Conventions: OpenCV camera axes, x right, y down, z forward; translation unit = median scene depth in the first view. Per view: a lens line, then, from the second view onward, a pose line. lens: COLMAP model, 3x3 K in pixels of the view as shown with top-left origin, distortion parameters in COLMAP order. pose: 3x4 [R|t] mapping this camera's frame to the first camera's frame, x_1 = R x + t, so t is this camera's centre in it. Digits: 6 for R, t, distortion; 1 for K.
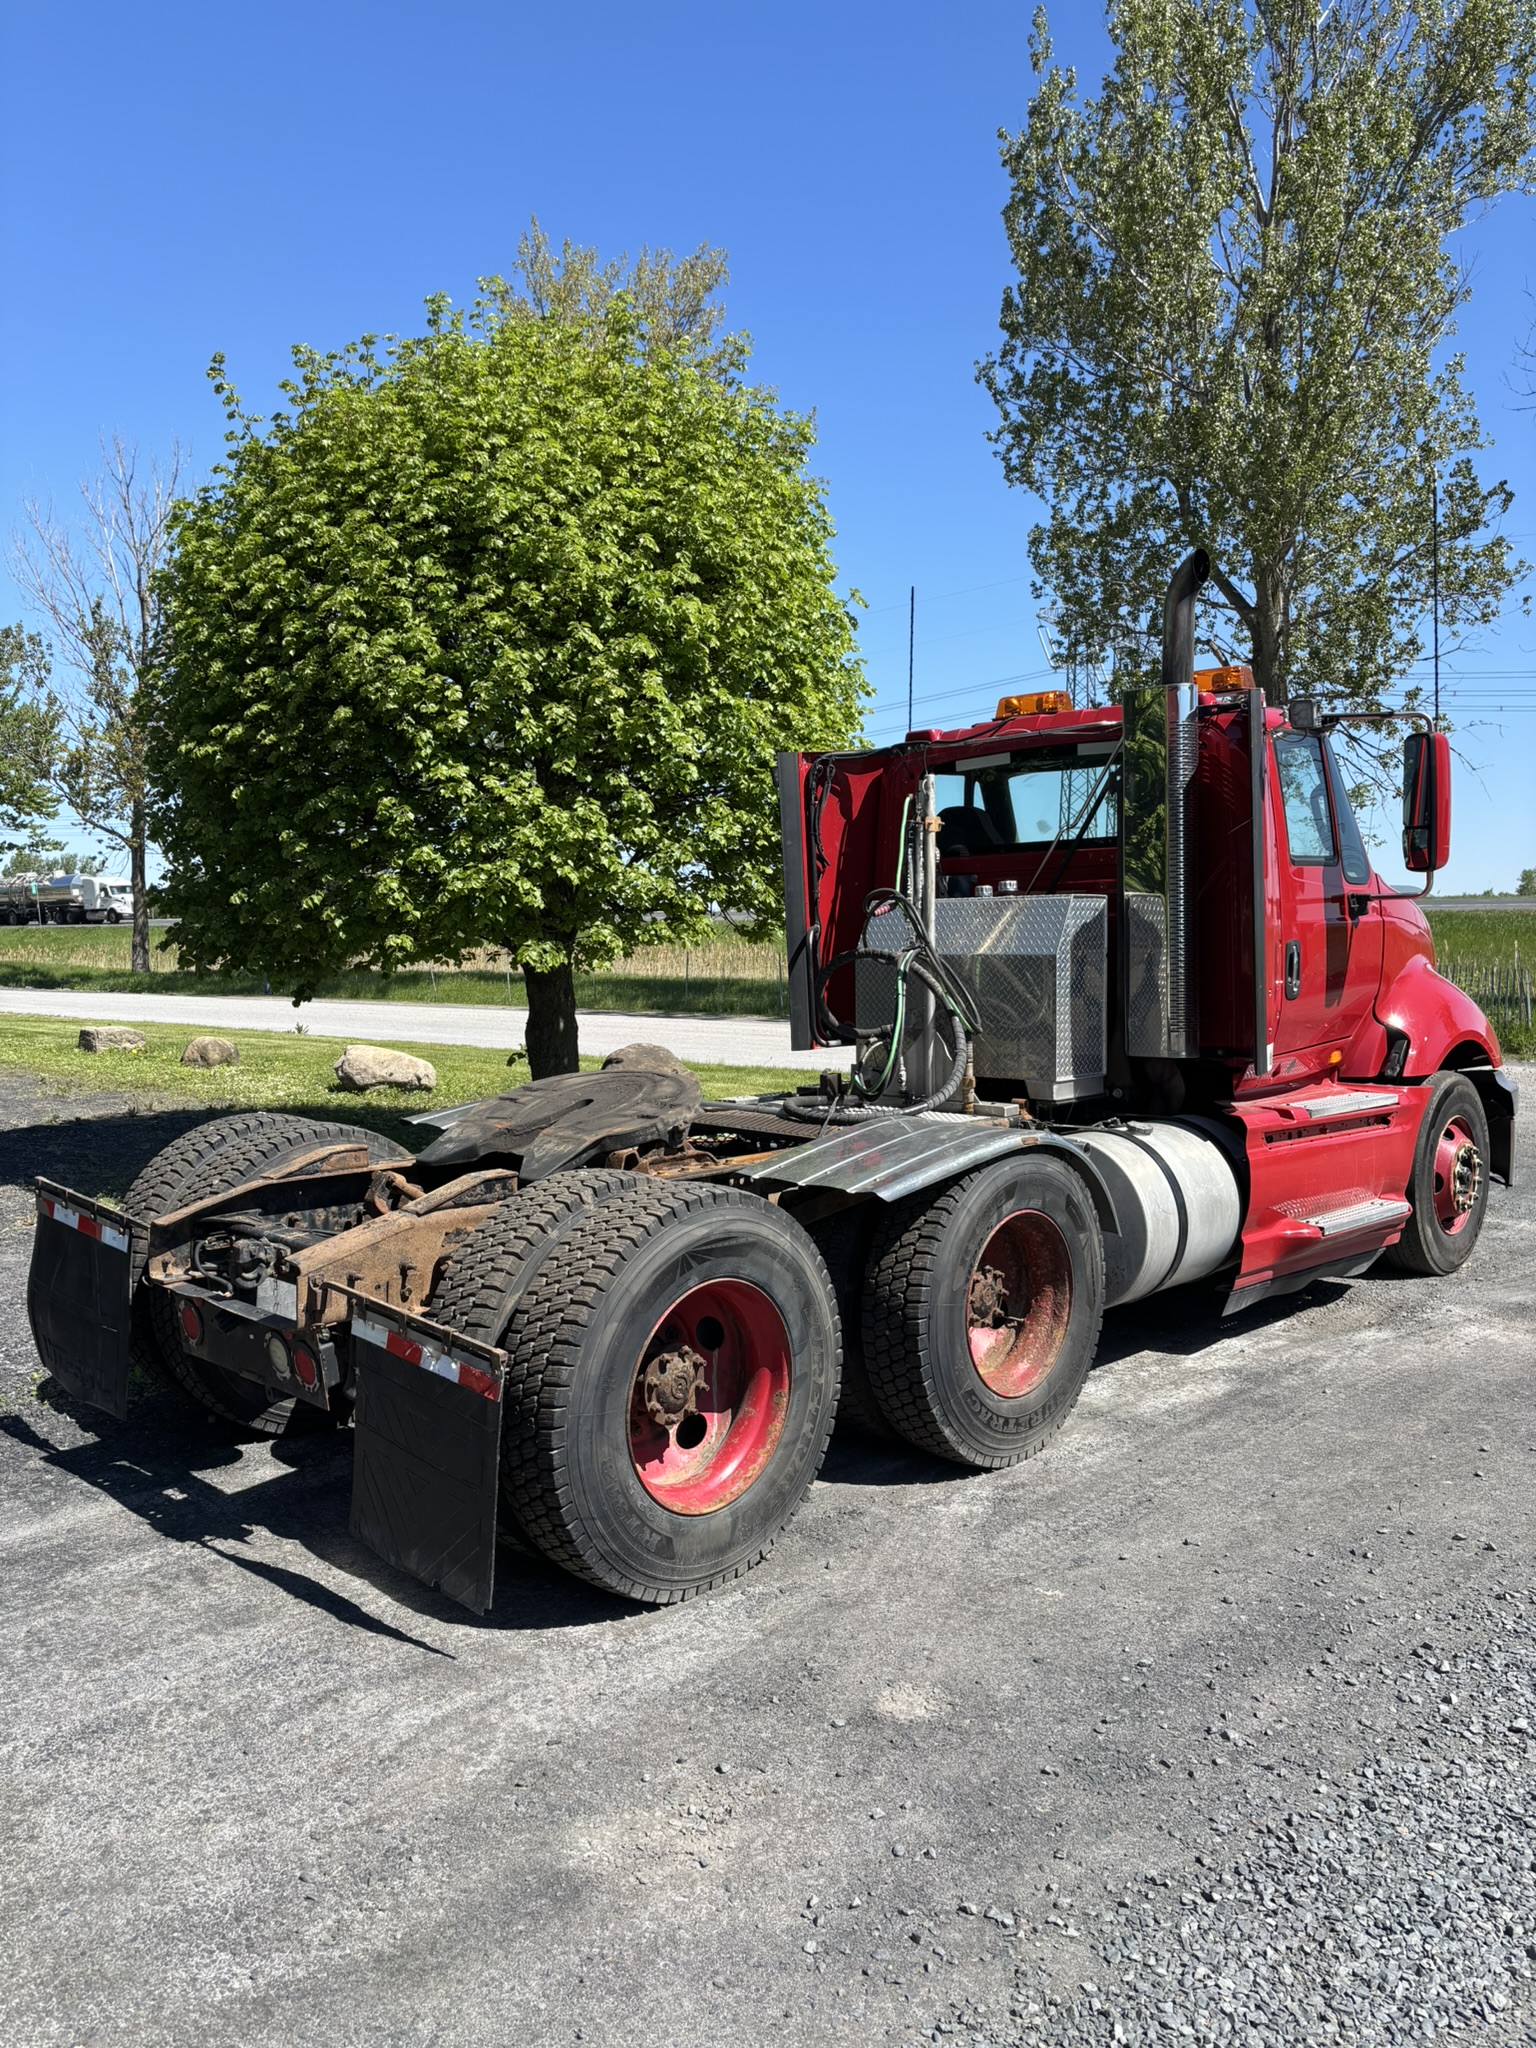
lens RADIAL K [[1537.0, 0, 766.7], [0, 1537.0, 1017.3], [0, 0, 1]] dist [0.007170, 0.006072]
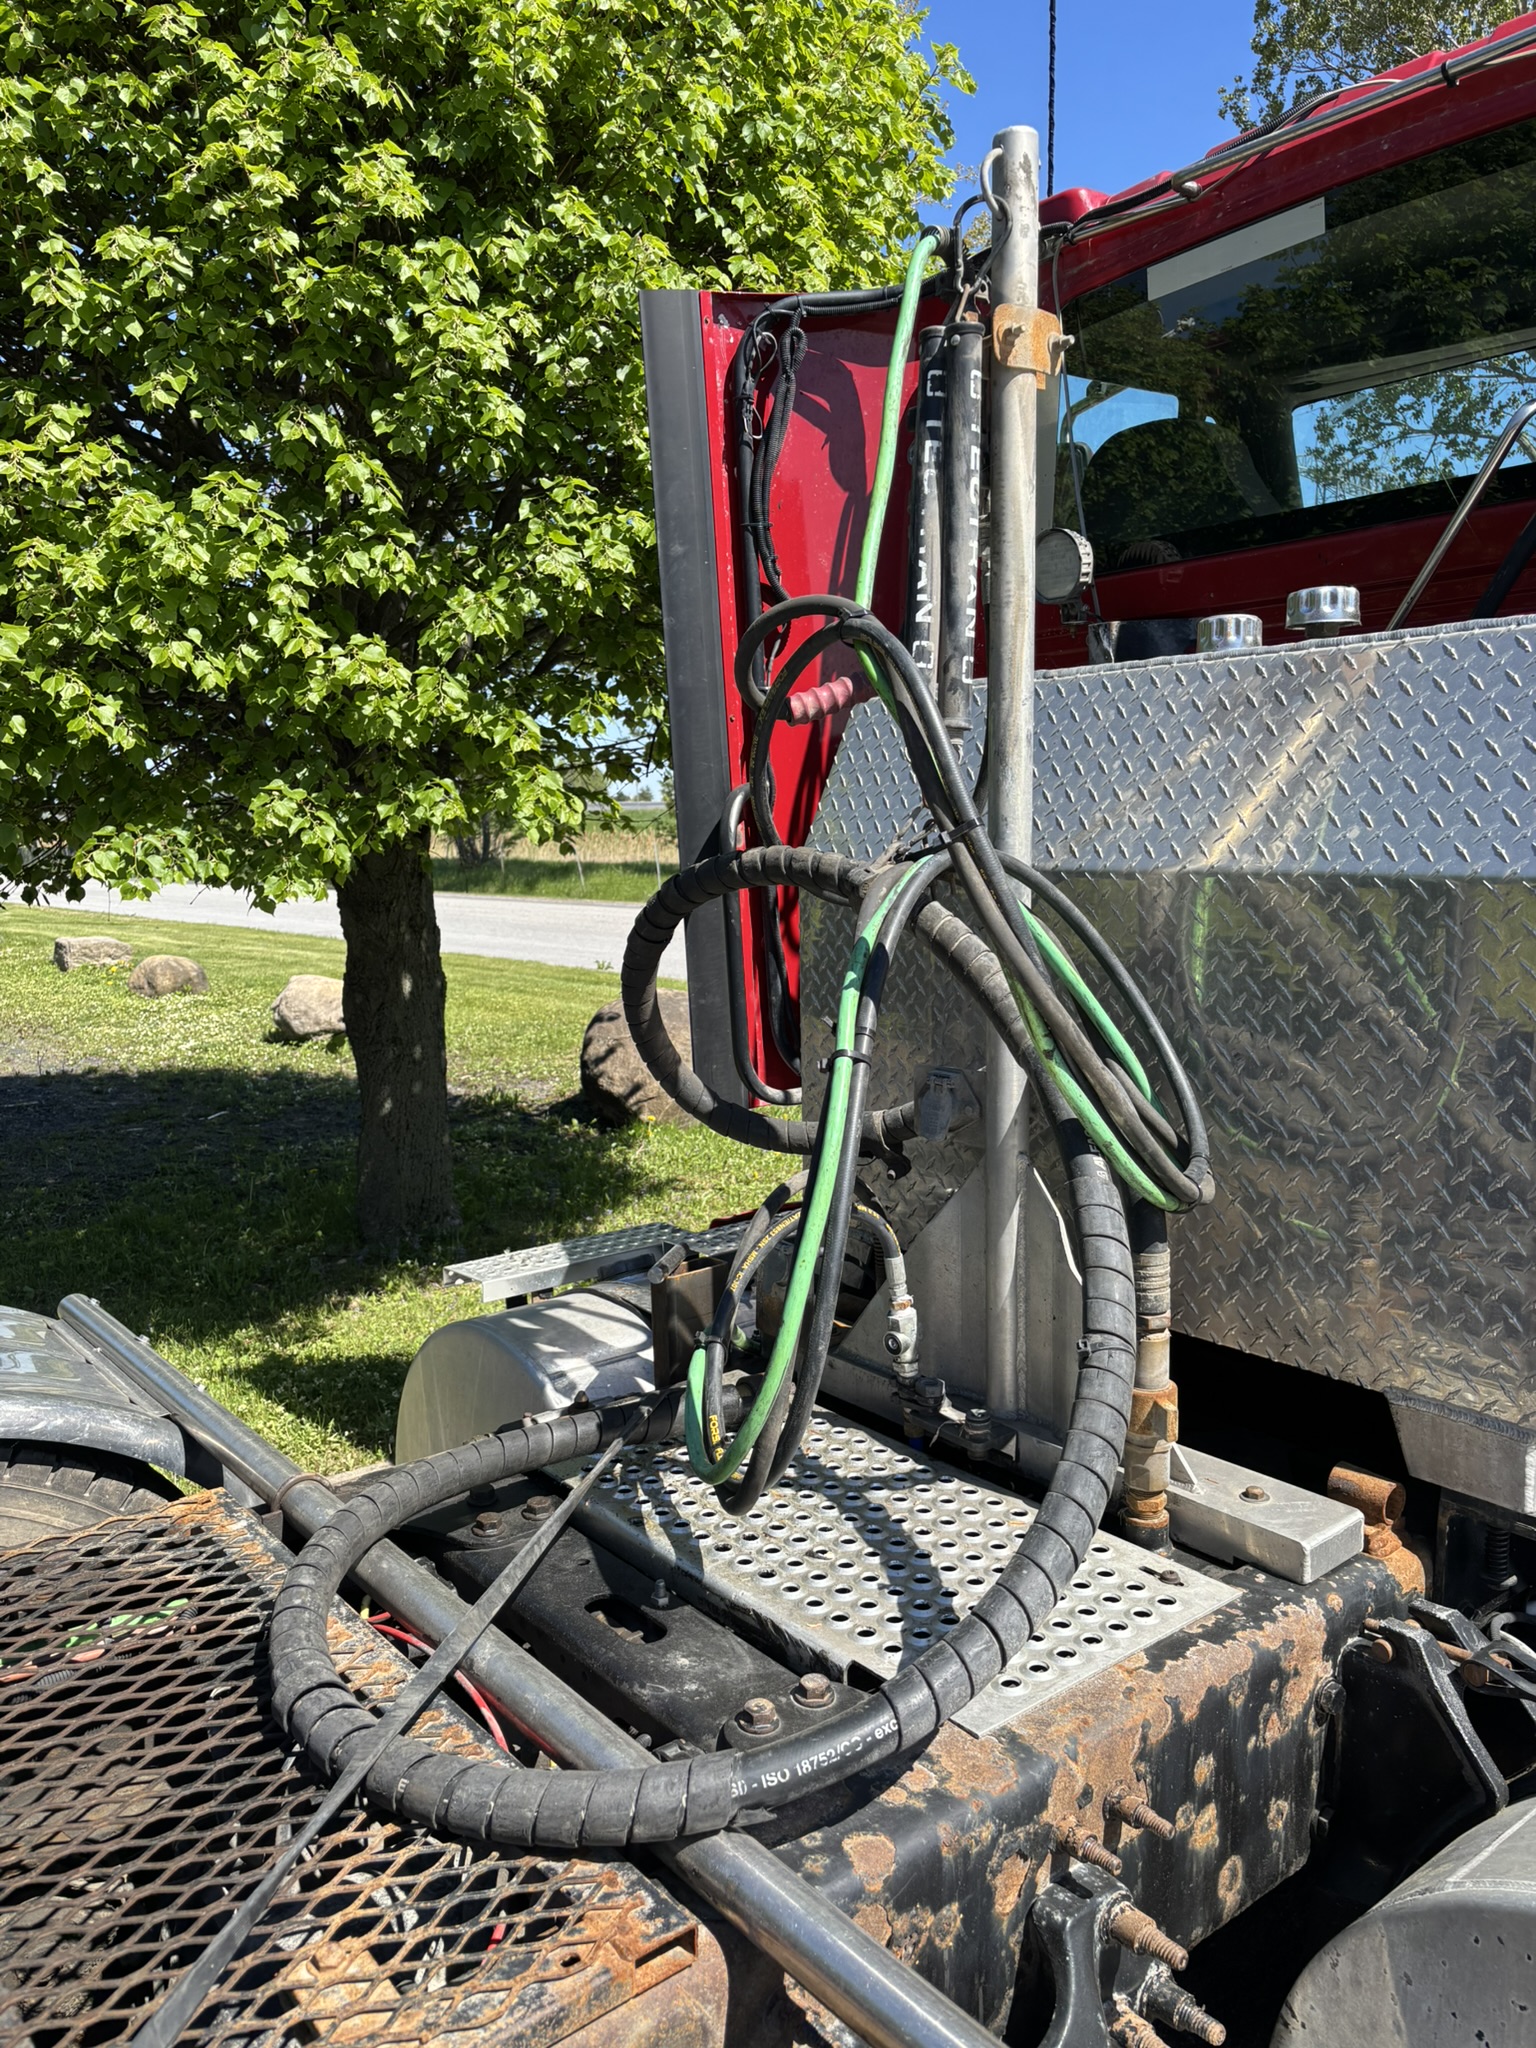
lens RADIAL K [[1537.0, 0, 771.0], [0, 1537.0, 1034.0], [0, 0, 1]] dist [0.007170, 0.006072]
pose [[0.990708, 0.011133, -0.135551, 0.082309], [0.000516, 0.996329, 0.085601, -0.028826], [0.136006, -0.084875, 0.987066, 0.596366]]
